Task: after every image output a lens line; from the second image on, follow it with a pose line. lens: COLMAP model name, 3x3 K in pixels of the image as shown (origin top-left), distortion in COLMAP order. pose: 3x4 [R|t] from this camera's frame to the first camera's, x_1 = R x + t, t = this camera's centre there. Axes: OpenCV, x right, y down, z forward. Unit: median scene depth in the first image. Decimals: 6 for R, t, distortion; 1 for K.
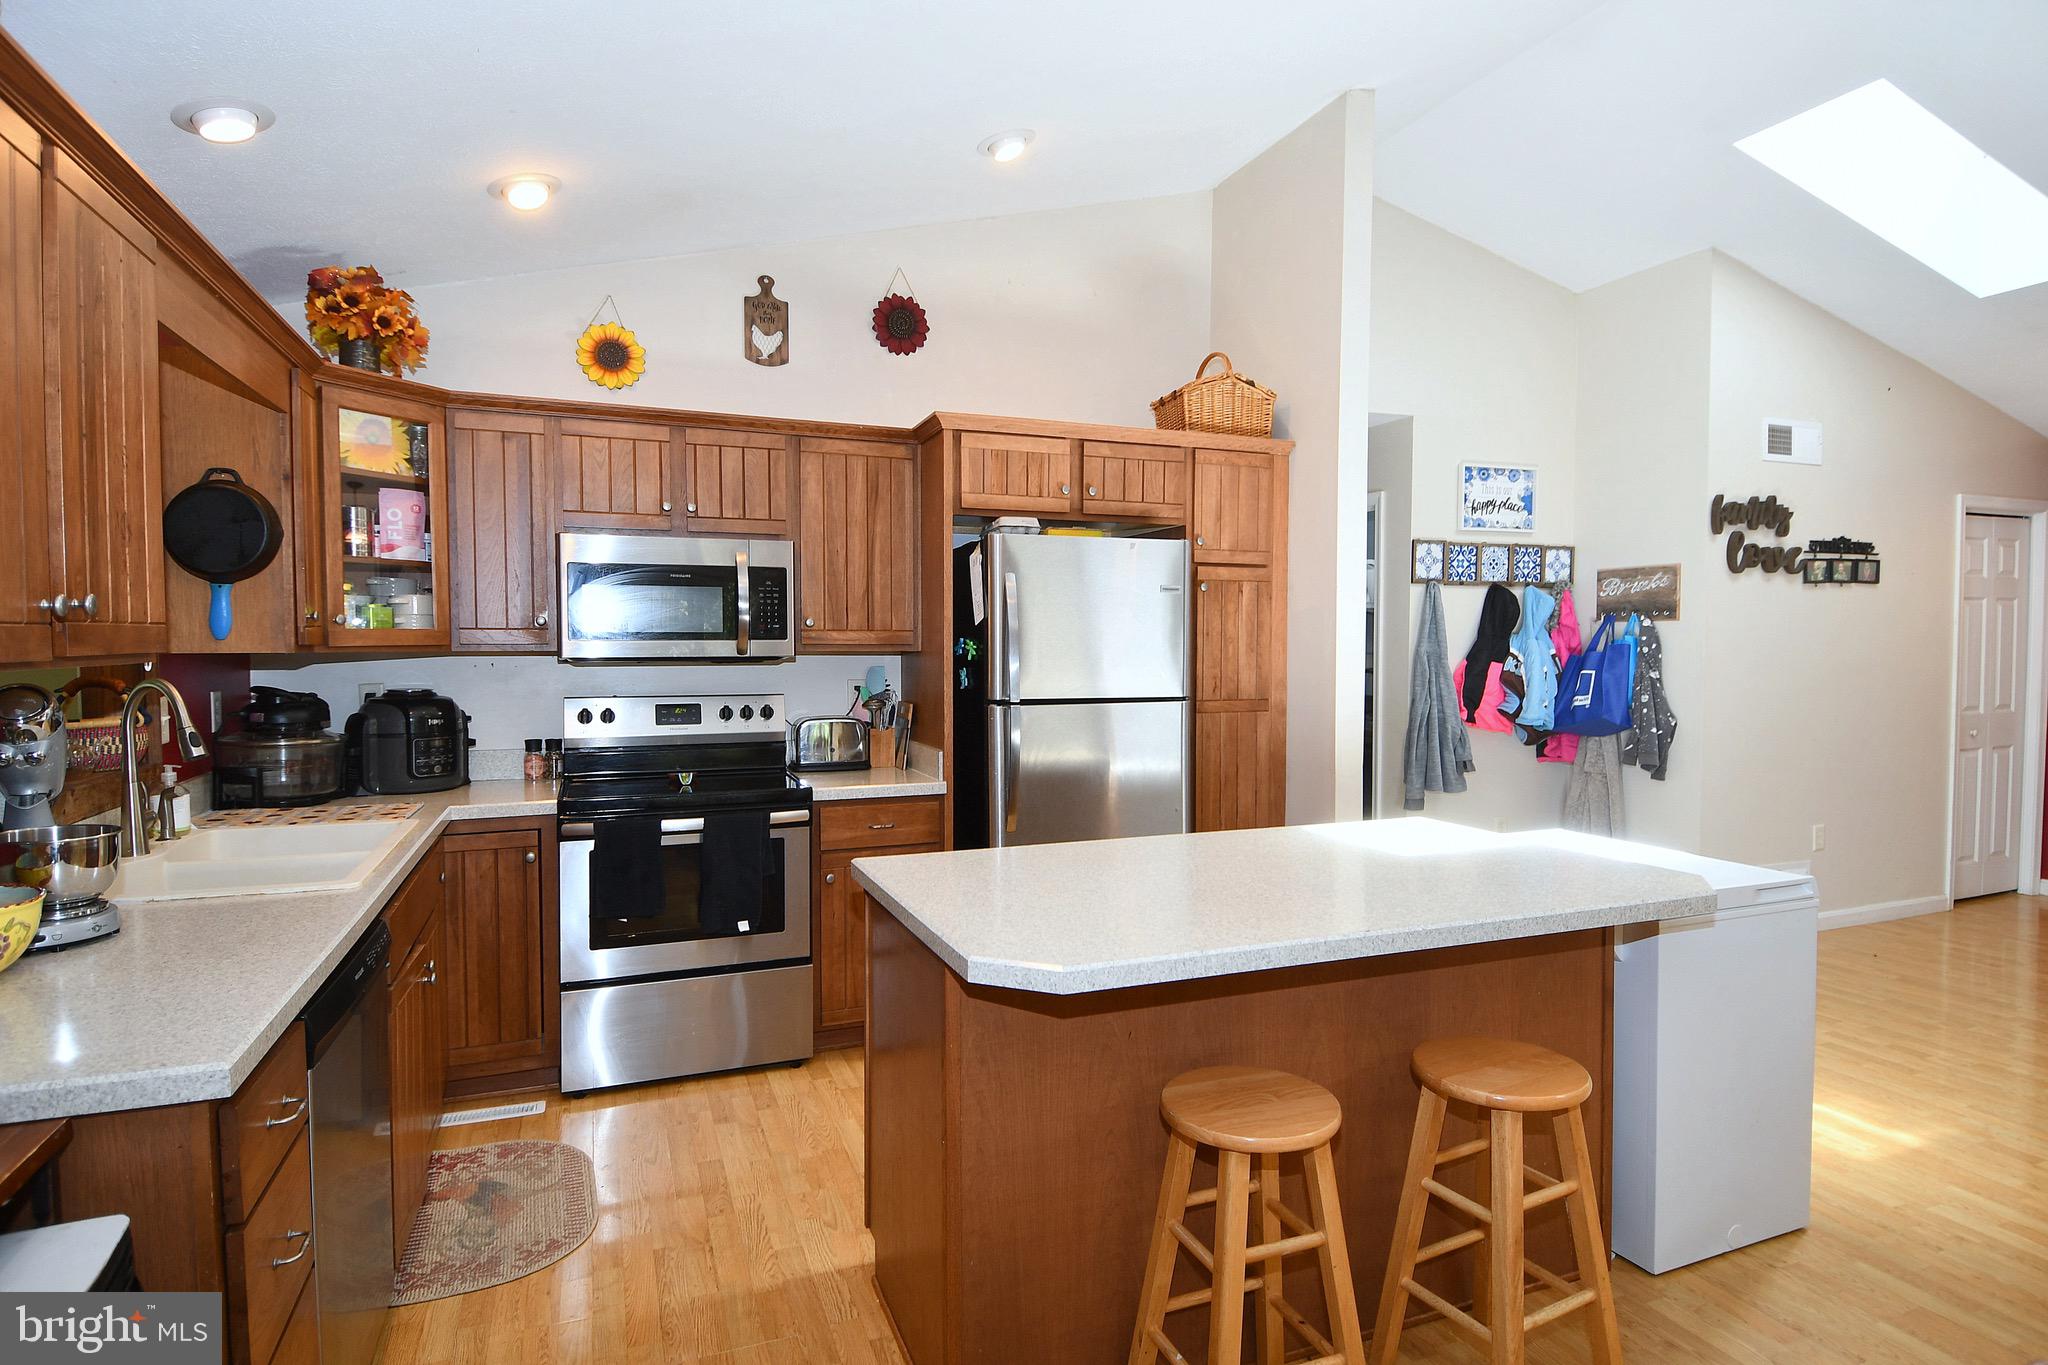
lens RADIAL K [[1104.1, 0, 1029.8], [0, 1104.1, 677.6], [0, 0, 1]] dist [0.055344, -0.059151]
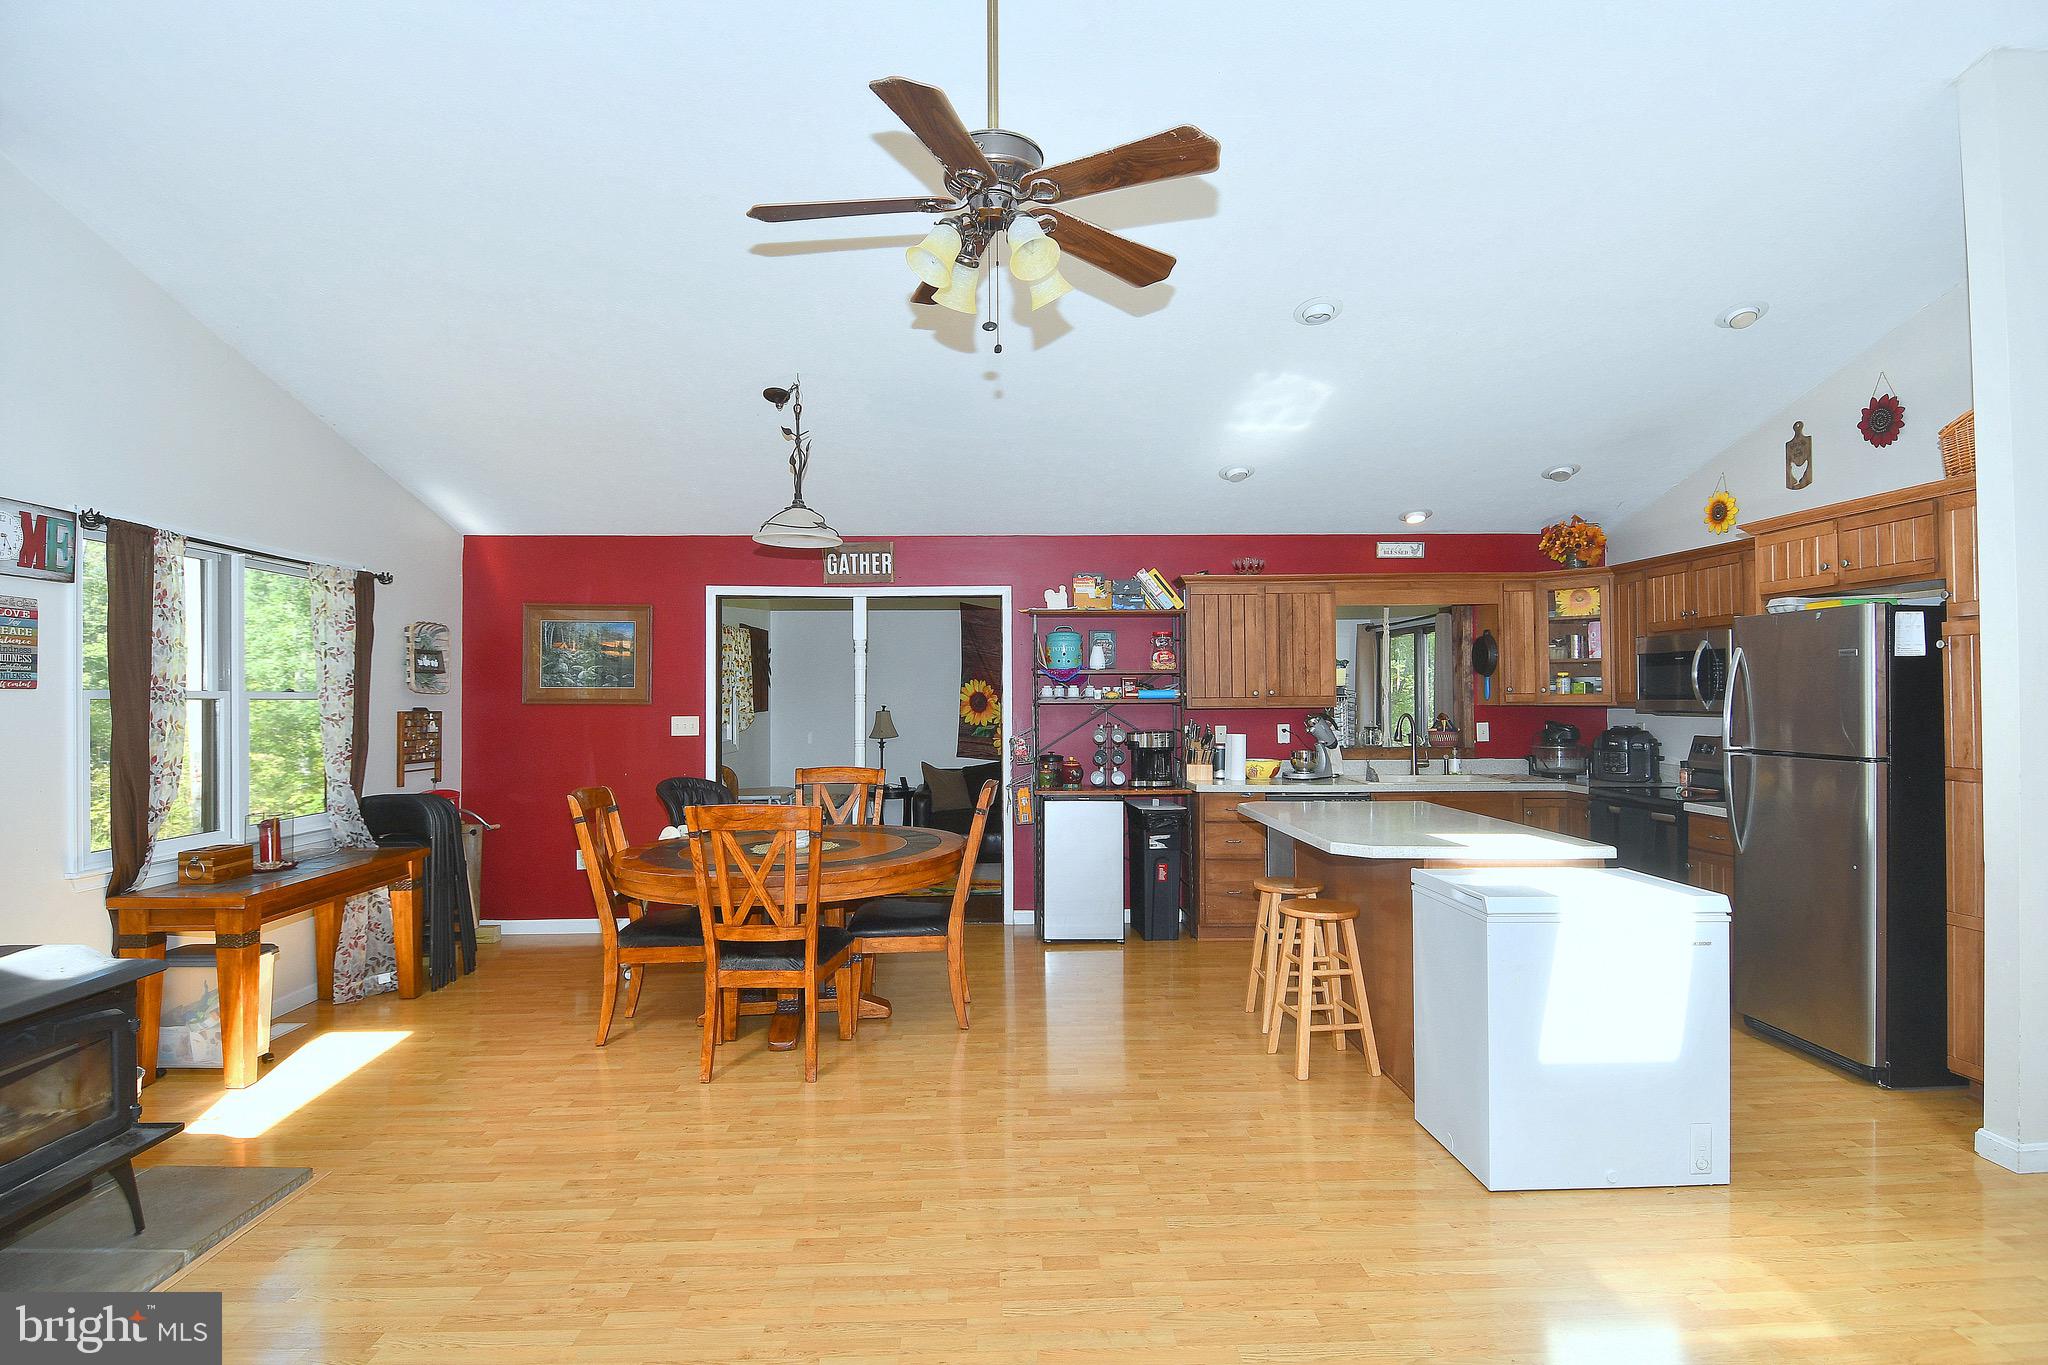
lens RADIAL K [[1052.8, 0, 1028.2], [0, 1052.8, 679.9], [0, 0, 1]] dist [0.055196, -0.061692]
pose [[-0.331361, -0.014340, -0.943395, 1.332849], [-0.027474, 0.999607, -0.005544, -0.027006], [0.943104, 0.024082, -0.331625, 0.610005]]
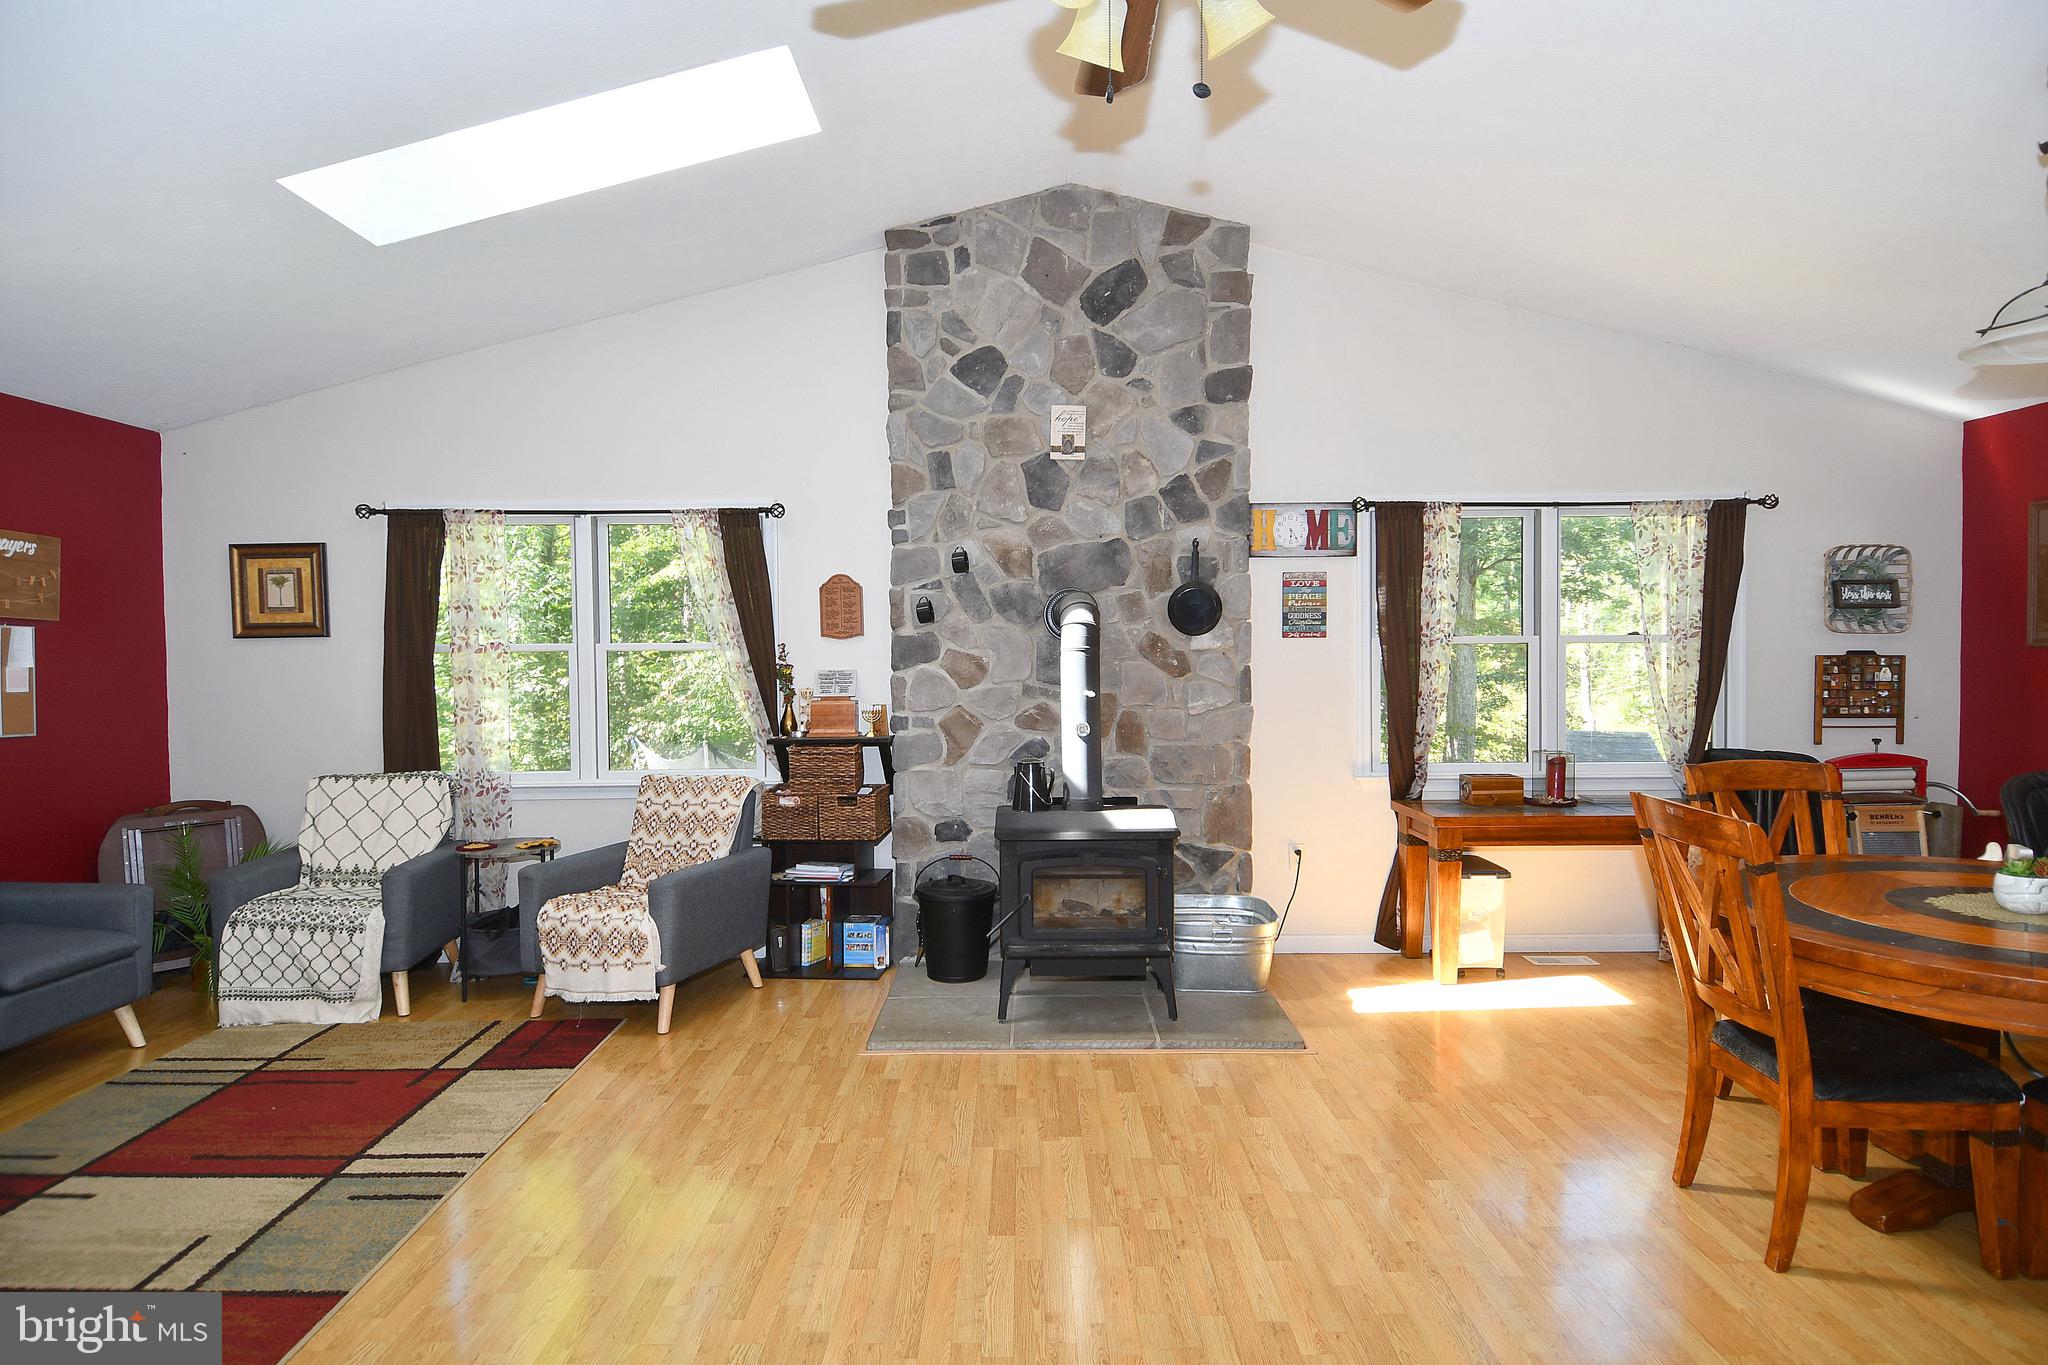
lens RADIAL K [[1052.8, 0, 1028.2], [0, 1052.8, 679.9], [0, 0, 1]] dist [0.055196, -0.061692]
pose [[-0.932117, -0.001442, 0.362155, 0.619119], [0.021447, 0.998017, 0.059173, -0.032277], [-0.361522, 0.062924, -0.930238, 0.798274]]
